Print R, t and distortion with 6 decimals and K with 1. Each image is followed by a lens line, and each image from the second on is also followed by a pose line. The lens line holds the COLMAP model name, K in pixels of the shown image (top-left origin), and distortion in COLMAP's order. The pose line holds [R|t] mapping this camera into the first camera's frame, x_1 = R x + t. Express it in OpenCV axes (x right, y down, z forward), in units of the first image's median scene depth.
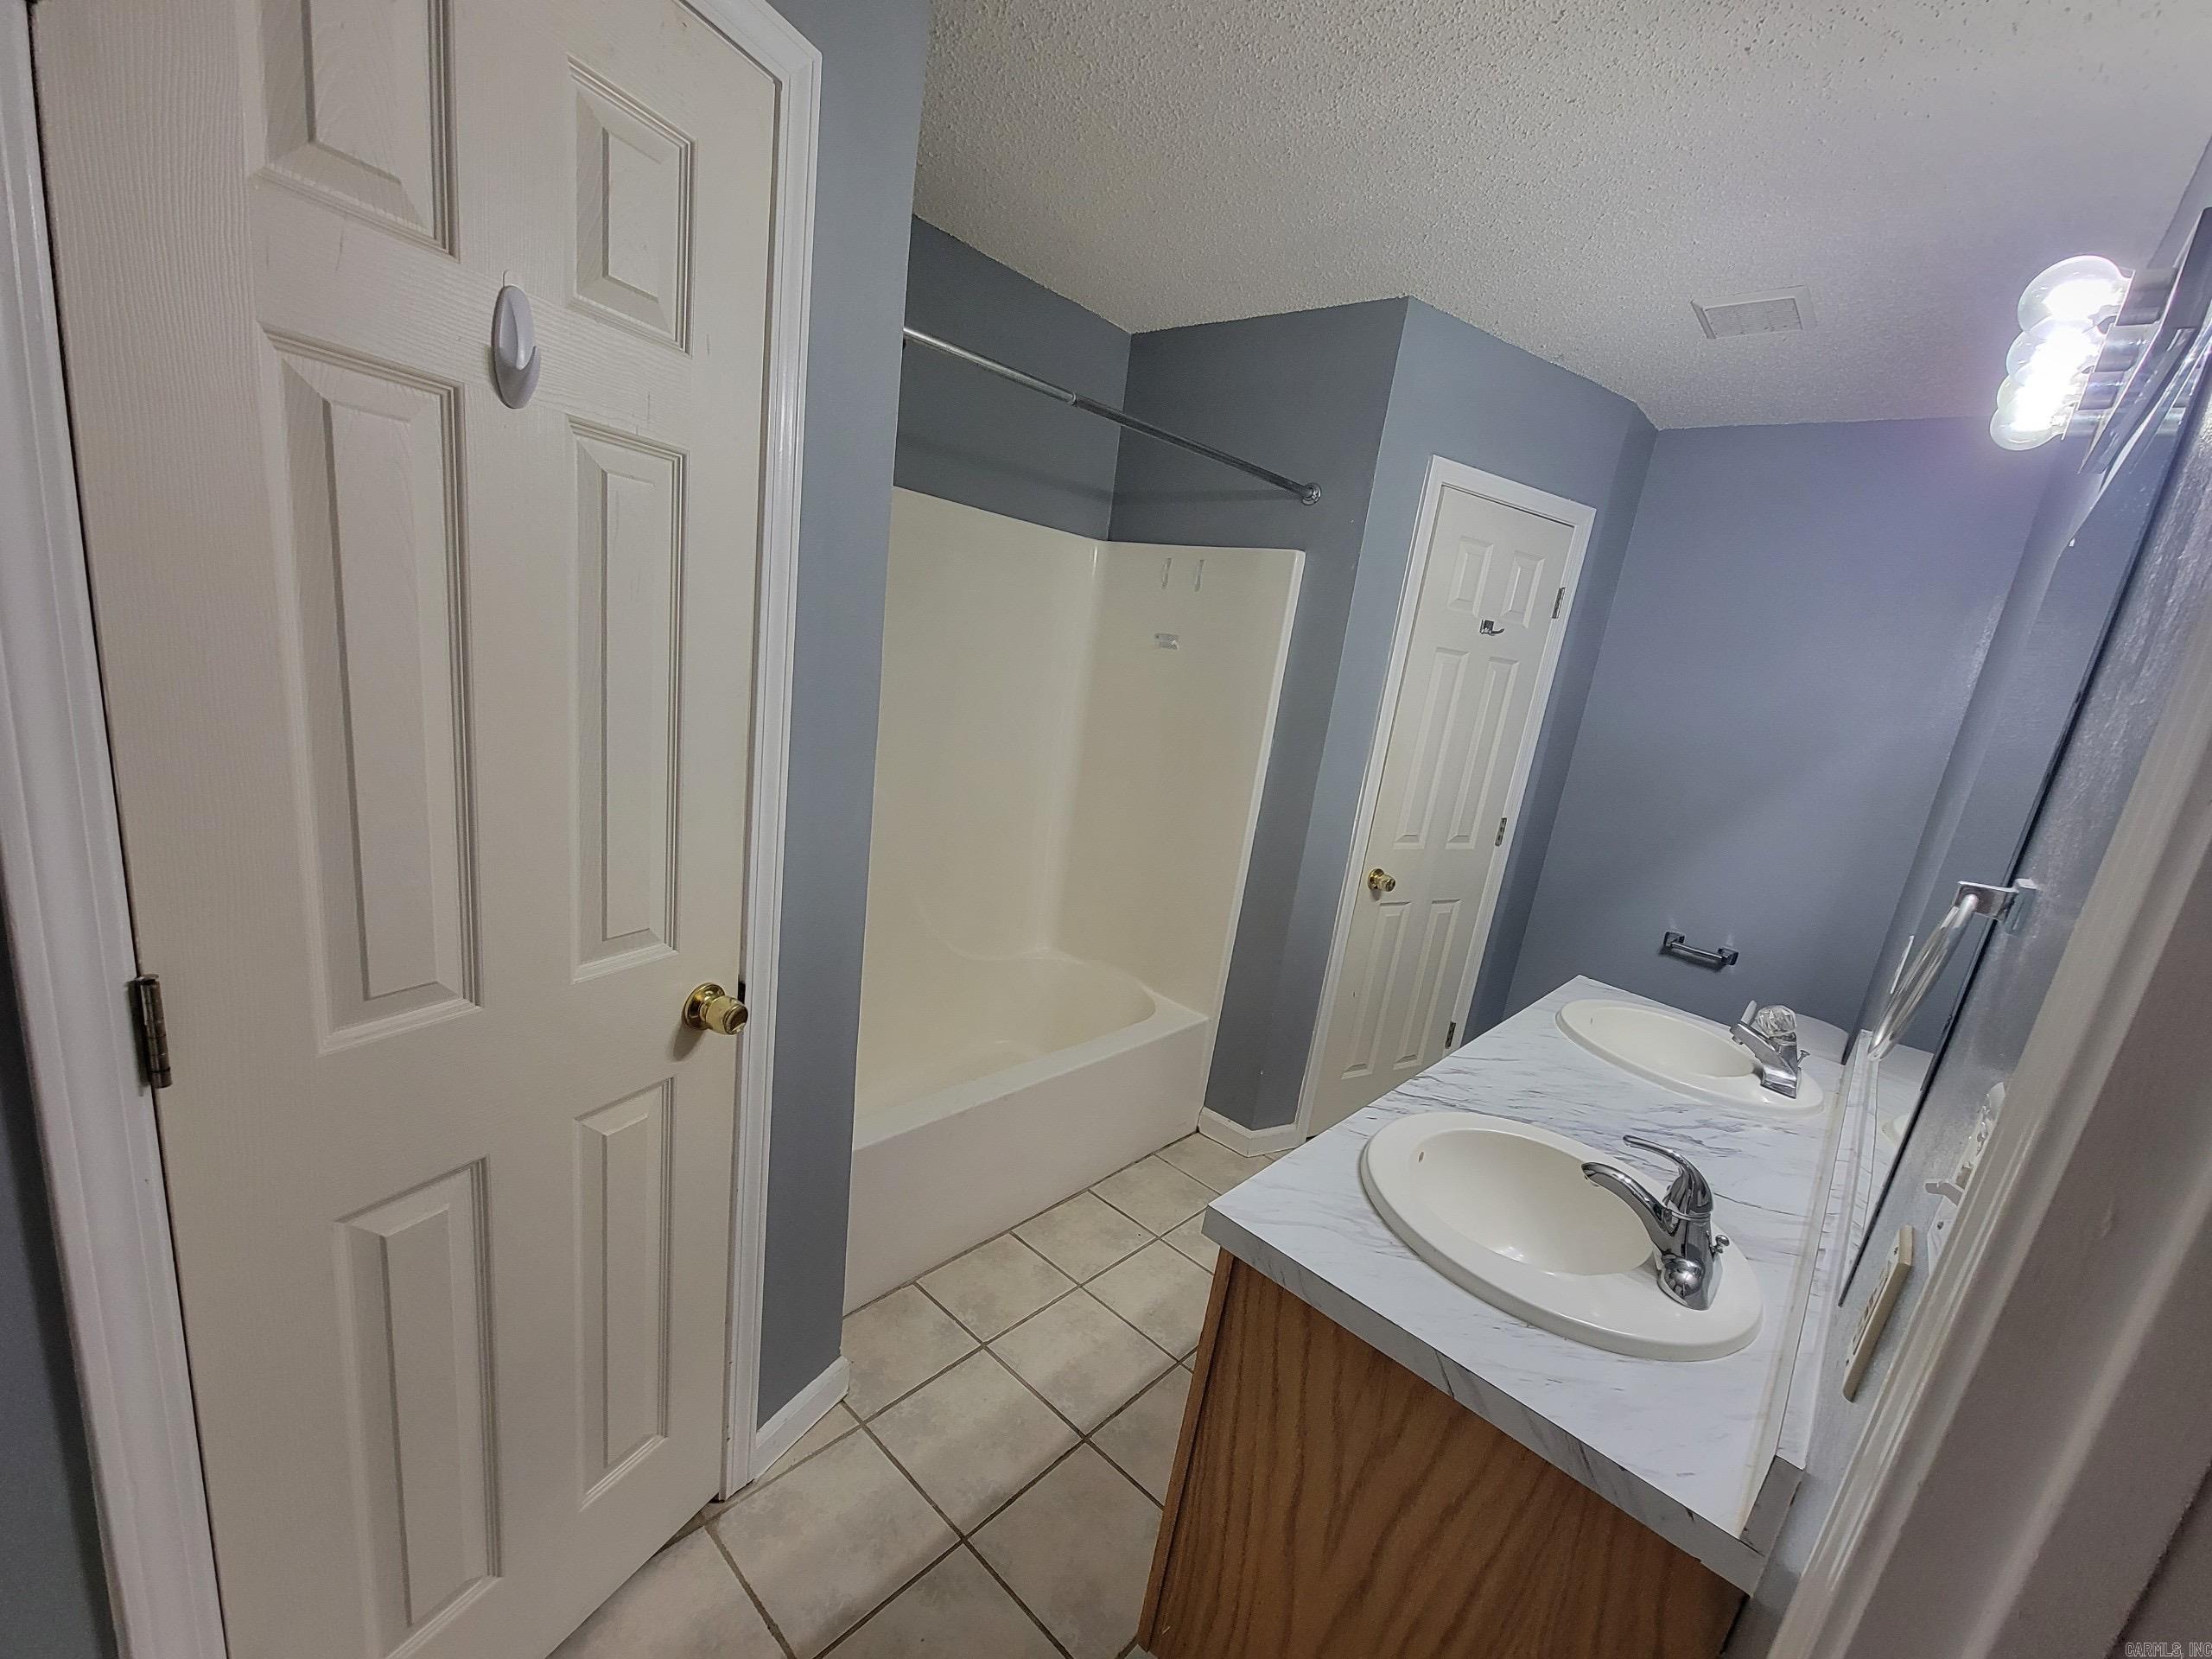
lens RADIAL K [[902.0, 0, 1103.0], [0, 902.0, 875.5], [0, 0, 1]] dist [-0.002806, -0.000290]
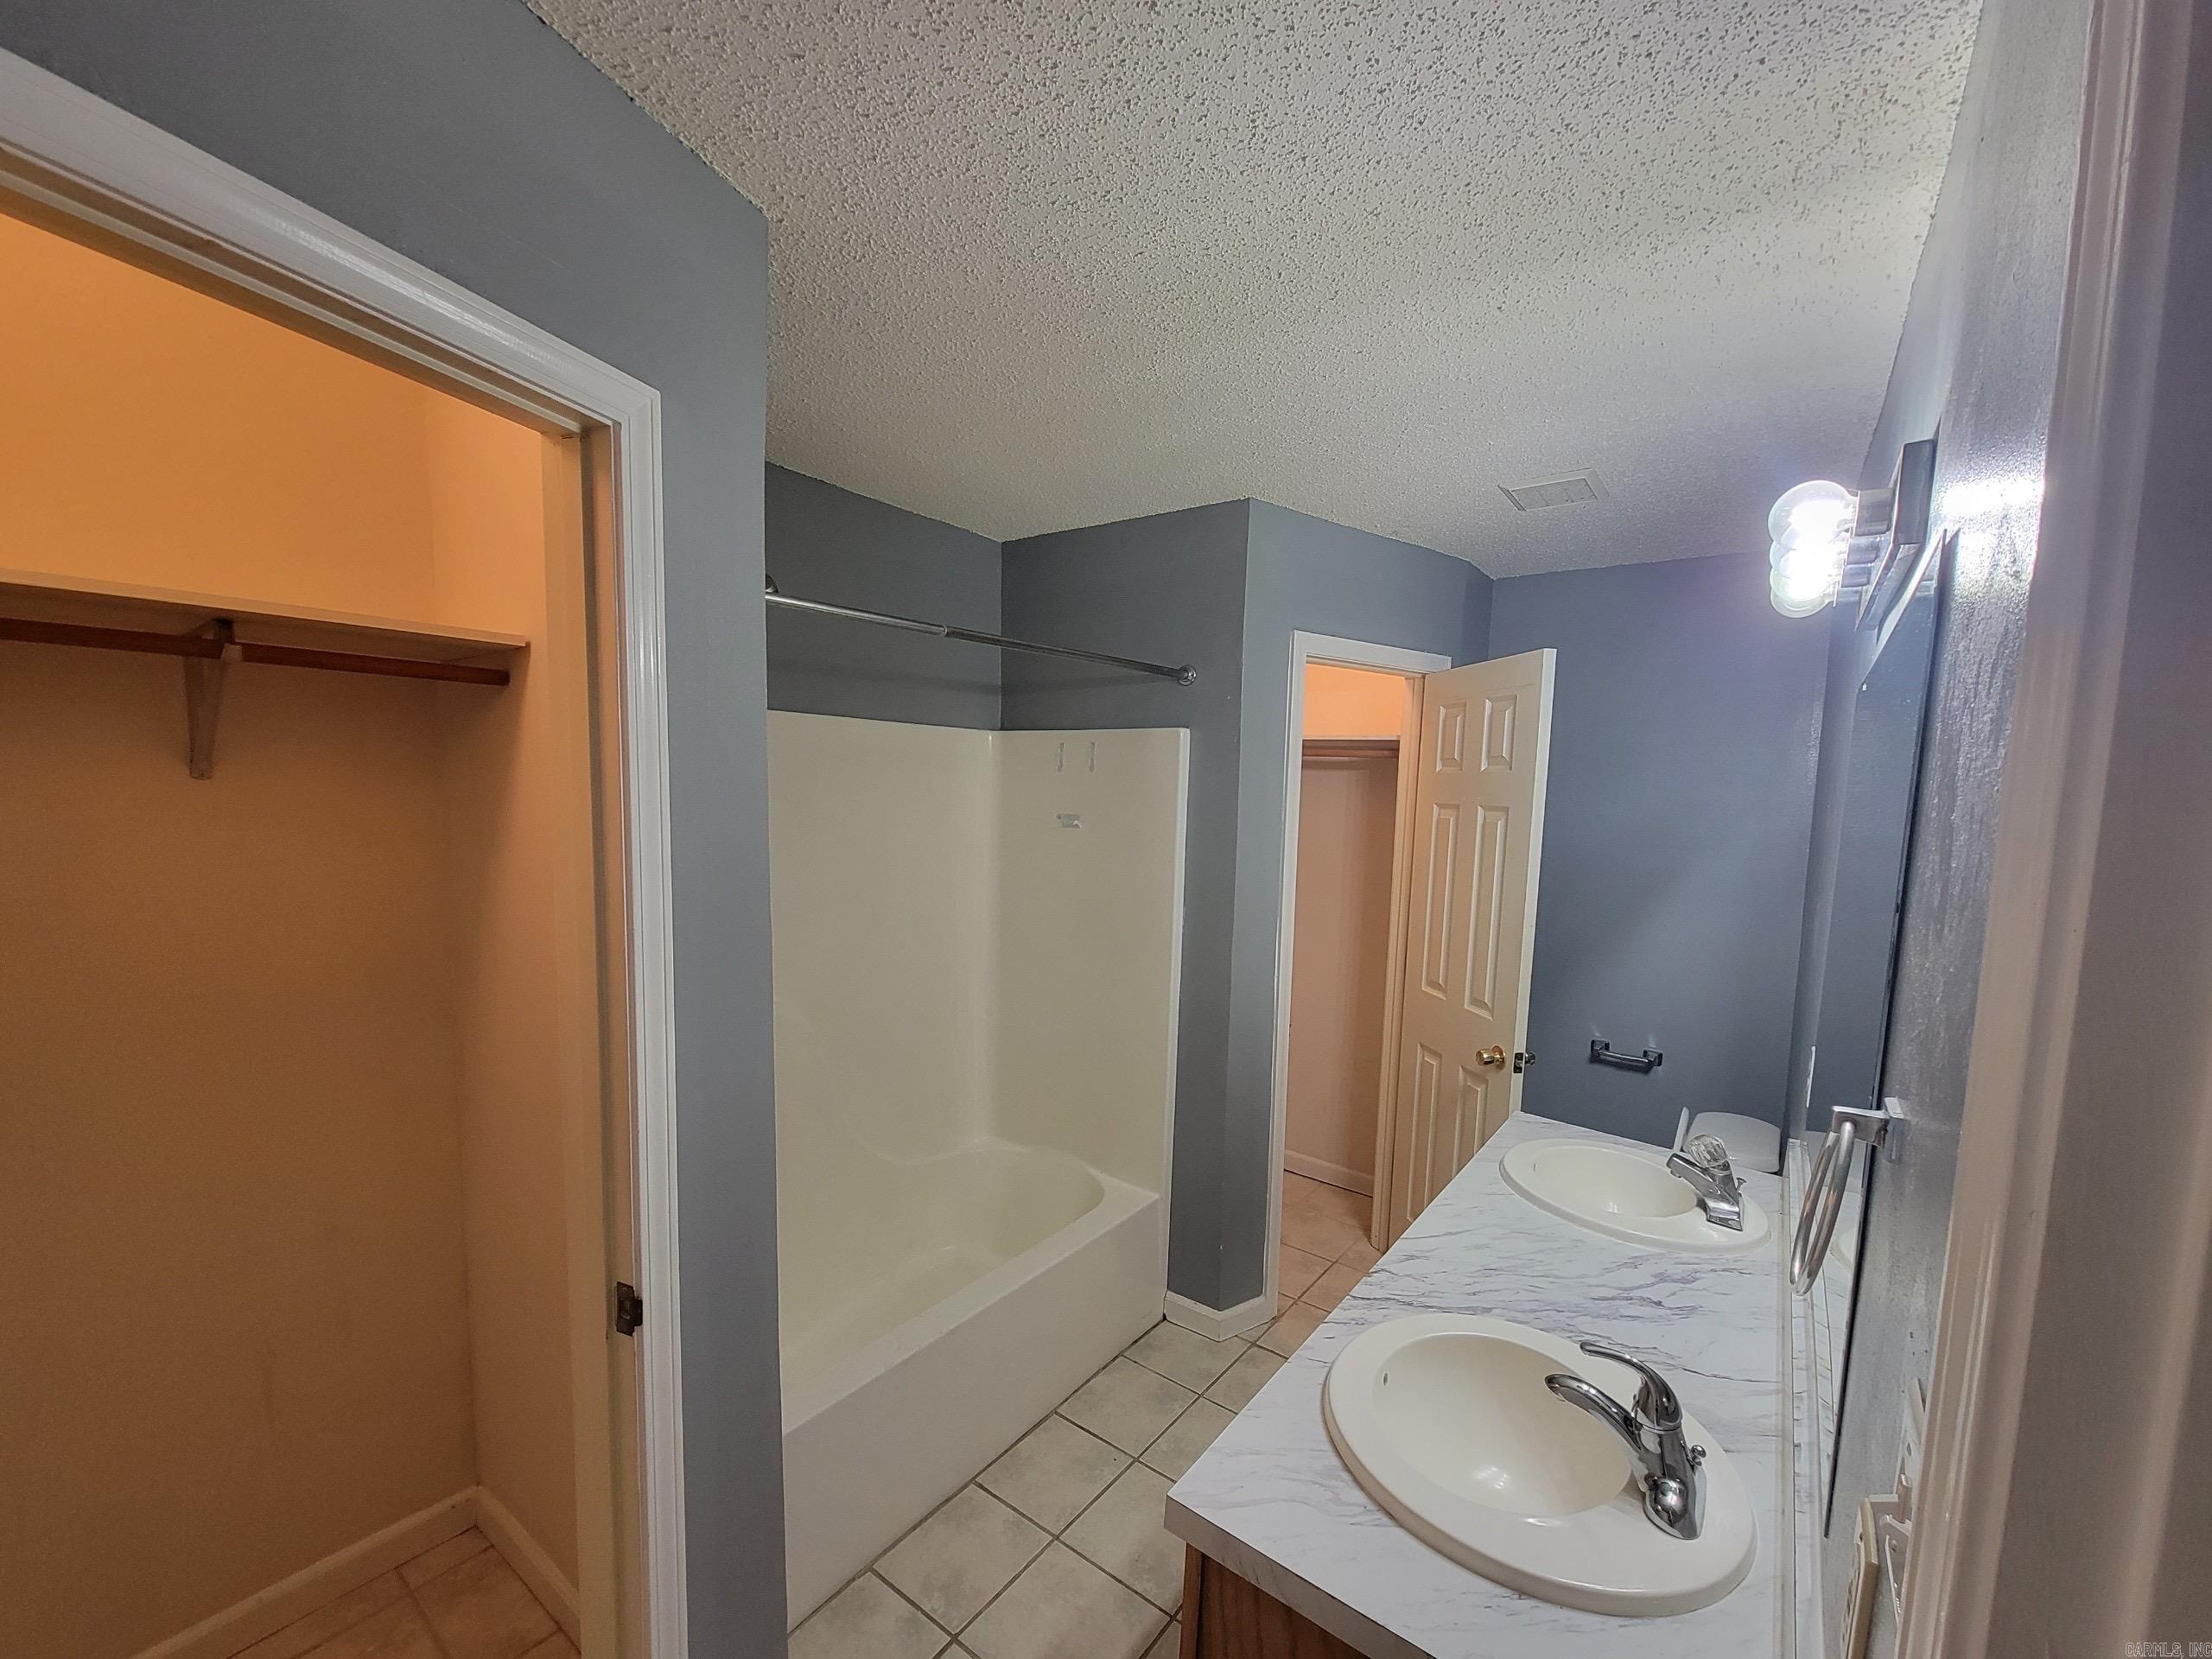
lens RADIAL K [[902.0, 0, 1102.6], [0, 902.0, 875.3], [0, 0, 1]] dist [-0.002806, -0.000290]
pose [[0.990168, -0.115307, 0.079189, 0.027219], [0.125412, 0.982535, -0.137465, -0.072726], [-0.061956, 0.146045, 0.987336, 0.001825]]
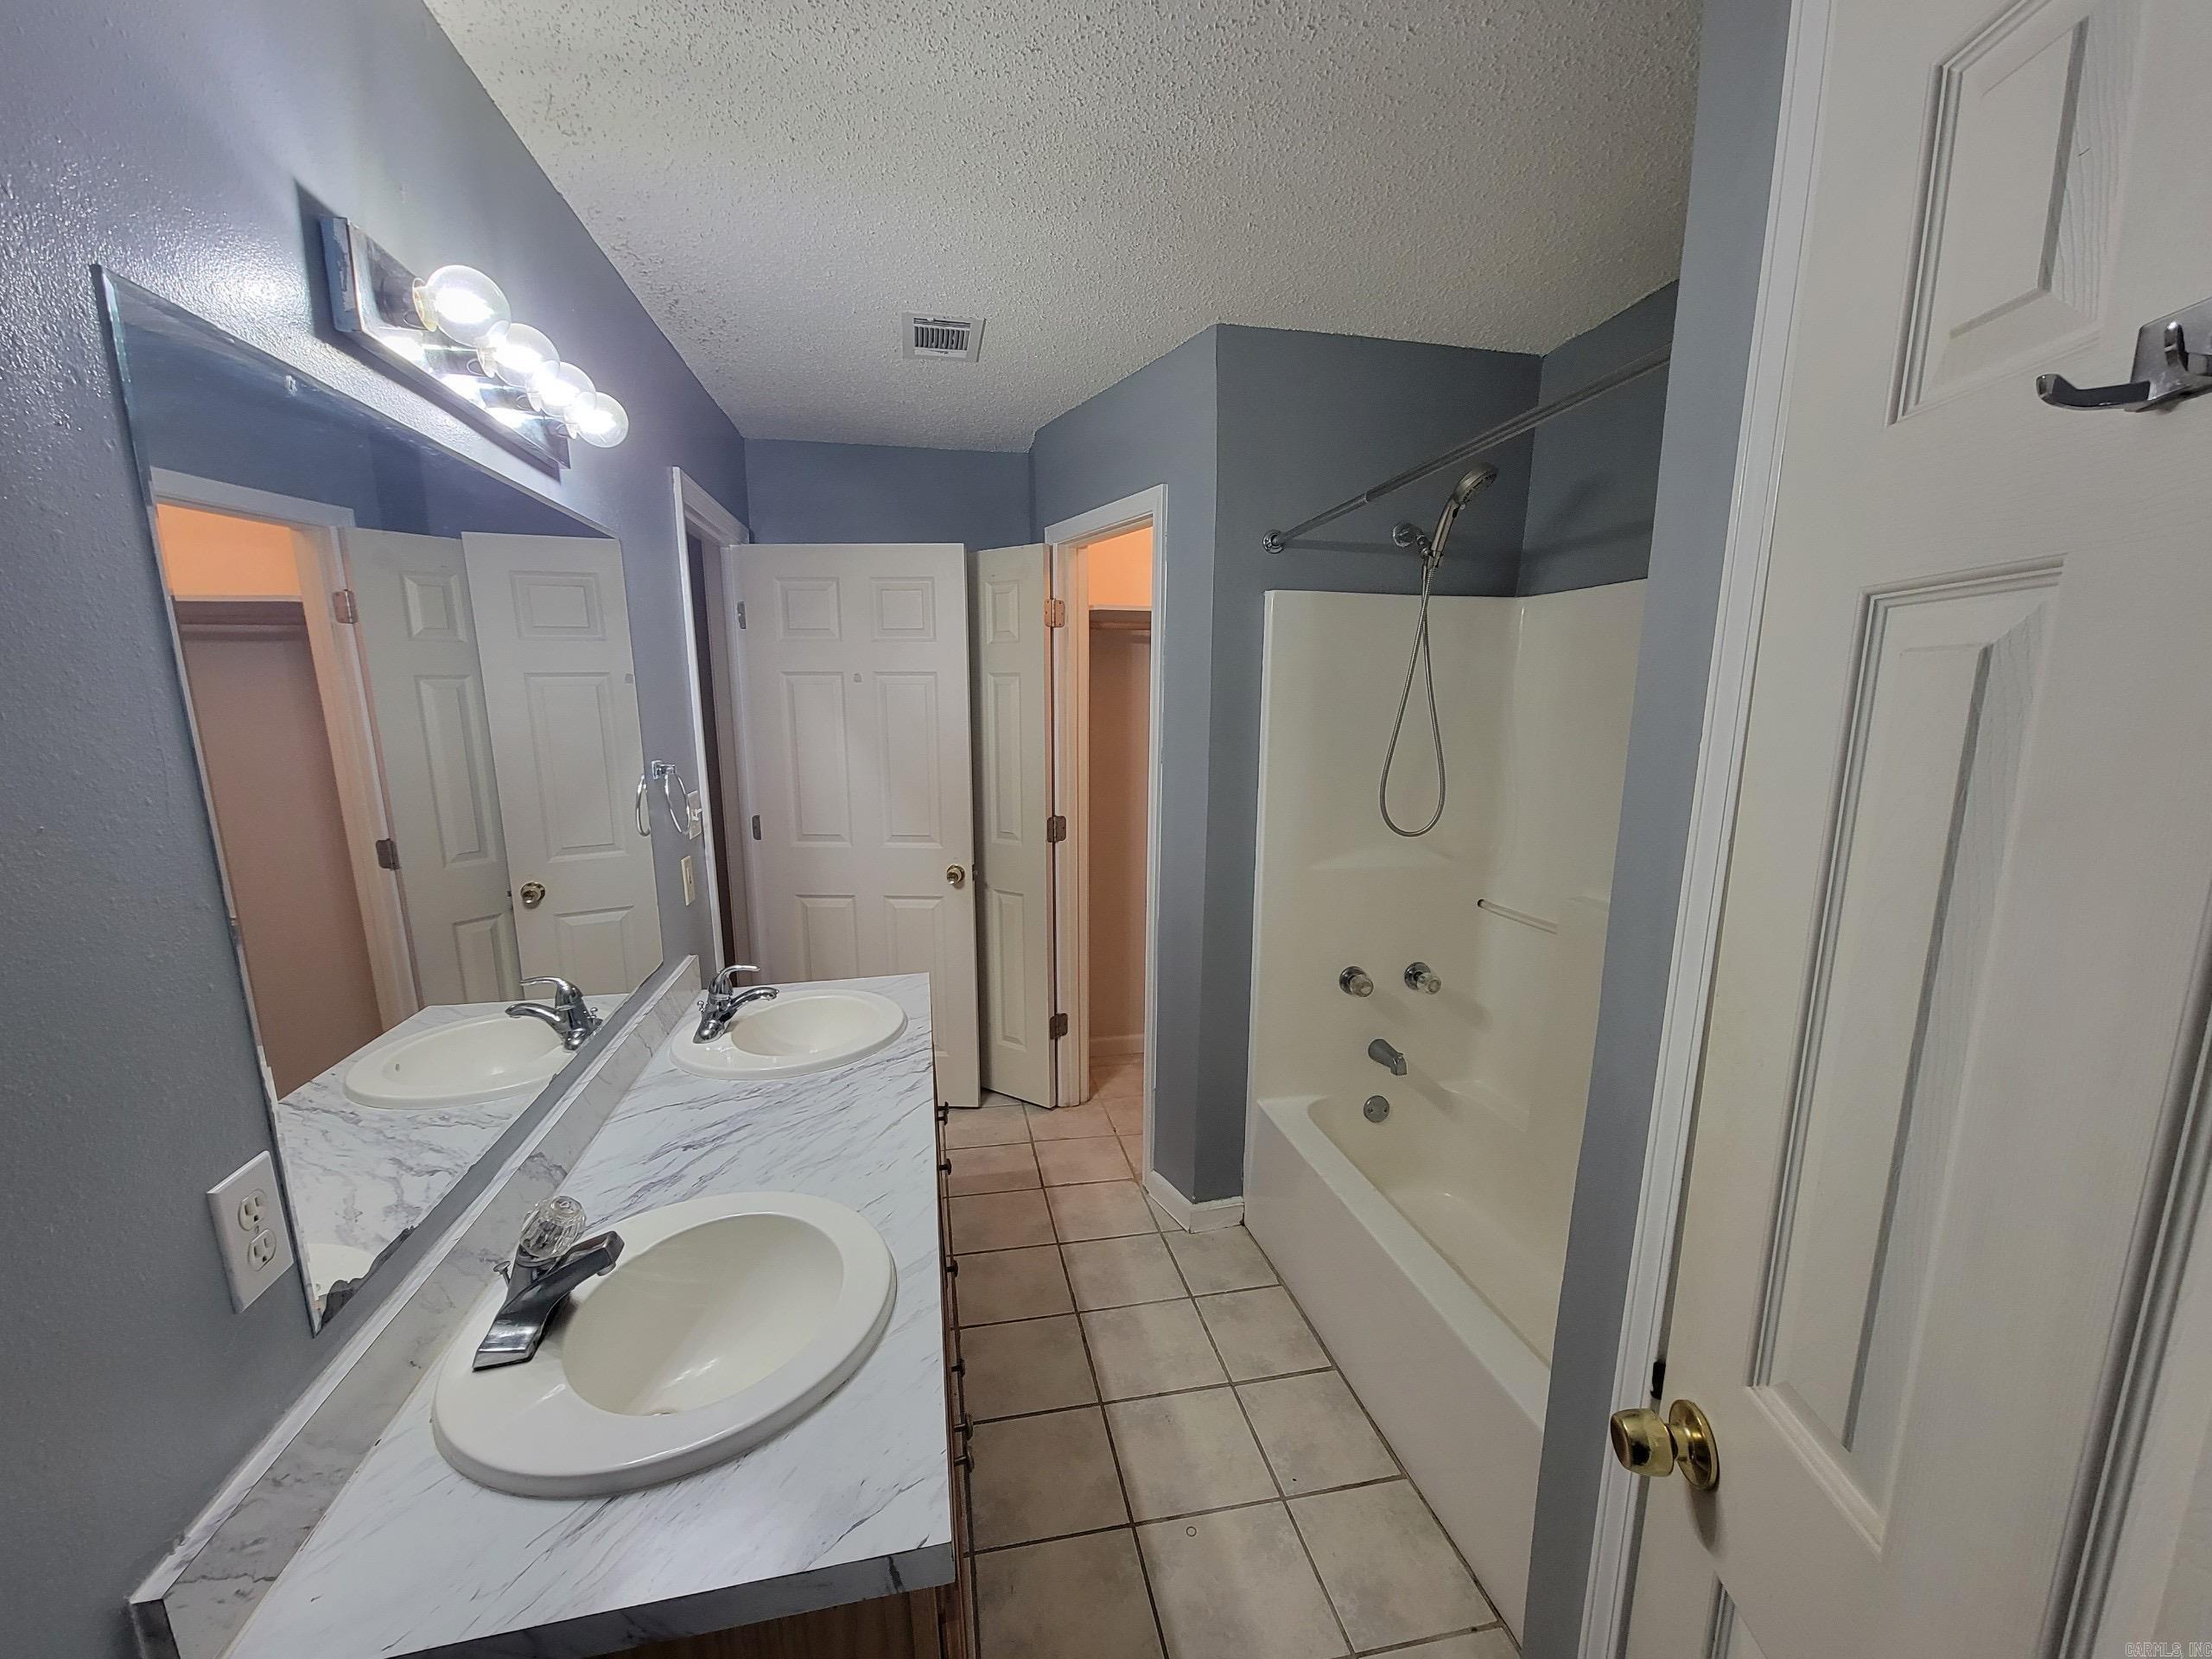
lens RADIAL K [[902.0, 0, 1083.7], [0, 902.0, 866.6], [0, 0, 1]] dist [-0.002806, -0.000290]
pose [[-0.598911, 0.014233, -0.800689, 0.837030], [-0.269028, 0.938158, 0.217909, -0.225290], [0.754274, 0.345916, -0.558044, 1.249608]]
